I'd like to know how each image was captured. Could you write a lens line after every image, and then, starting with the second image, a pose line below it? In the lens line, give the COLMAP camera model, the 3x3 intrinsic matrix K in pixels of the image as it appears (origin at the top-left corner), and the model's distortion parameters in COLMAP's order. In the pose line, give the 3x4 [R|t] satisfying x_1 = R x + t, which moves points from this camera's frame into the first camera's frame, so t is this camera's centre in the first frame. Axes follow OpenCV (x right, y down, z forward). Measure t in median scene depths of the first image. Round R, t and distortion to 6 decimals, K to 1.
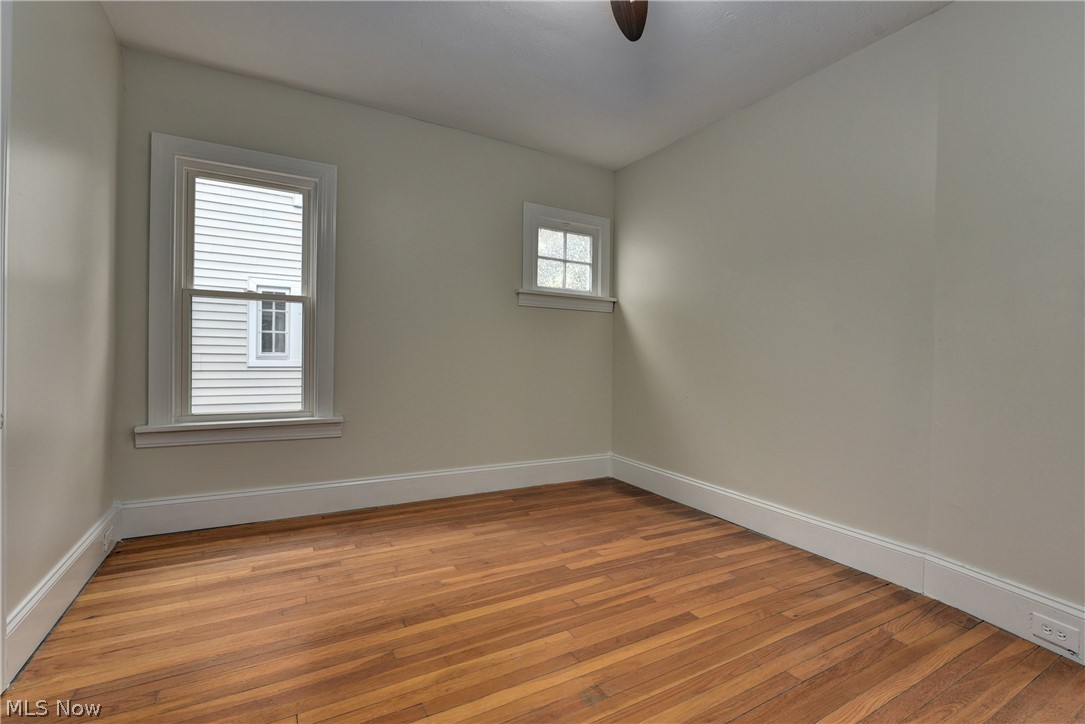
lens RADIAL K [[474.0, 0, 542.5], [0, 474.0, 362.0], [0, 0, 1]] dist [-0.004651, -0.000589]
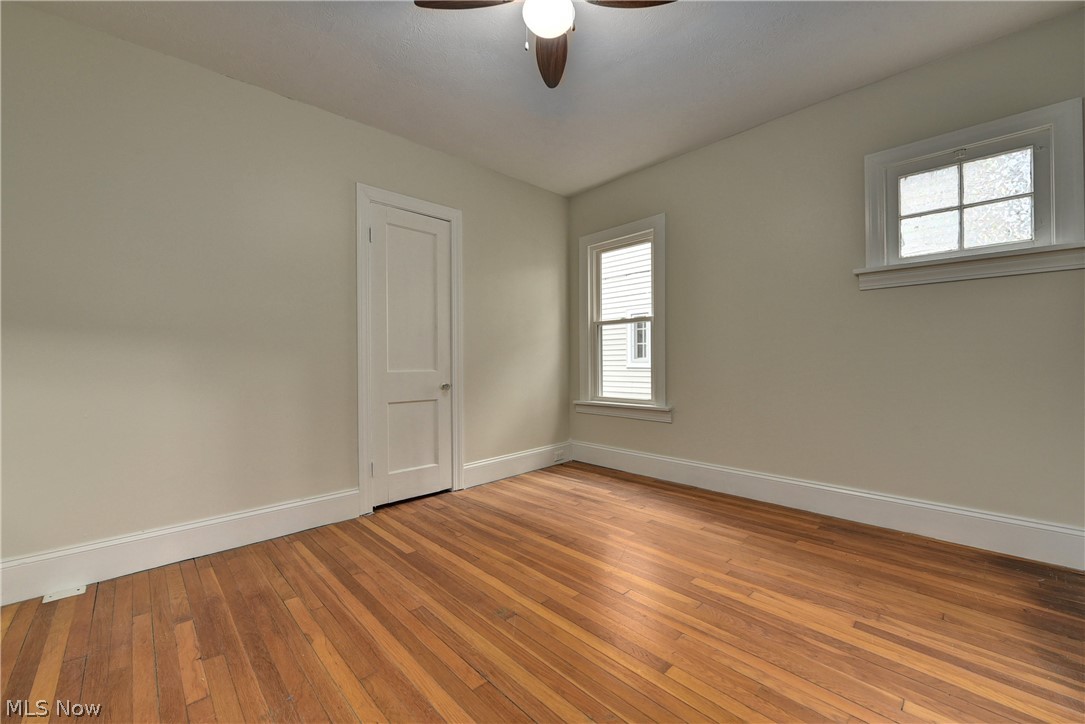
lens RADIAL K [[432.3, 0, 542.5], [0, 432.3, 362.0], [0, 0, 1]] dist [-0.002146, -0.000426]
pose [[0.255616, -0.014868, -0.966664, 0.648682], [0.006012, 0.999887, -0.013789, 0.008624], [0.966760, -0.002287, 0.255676, 0.392056]]
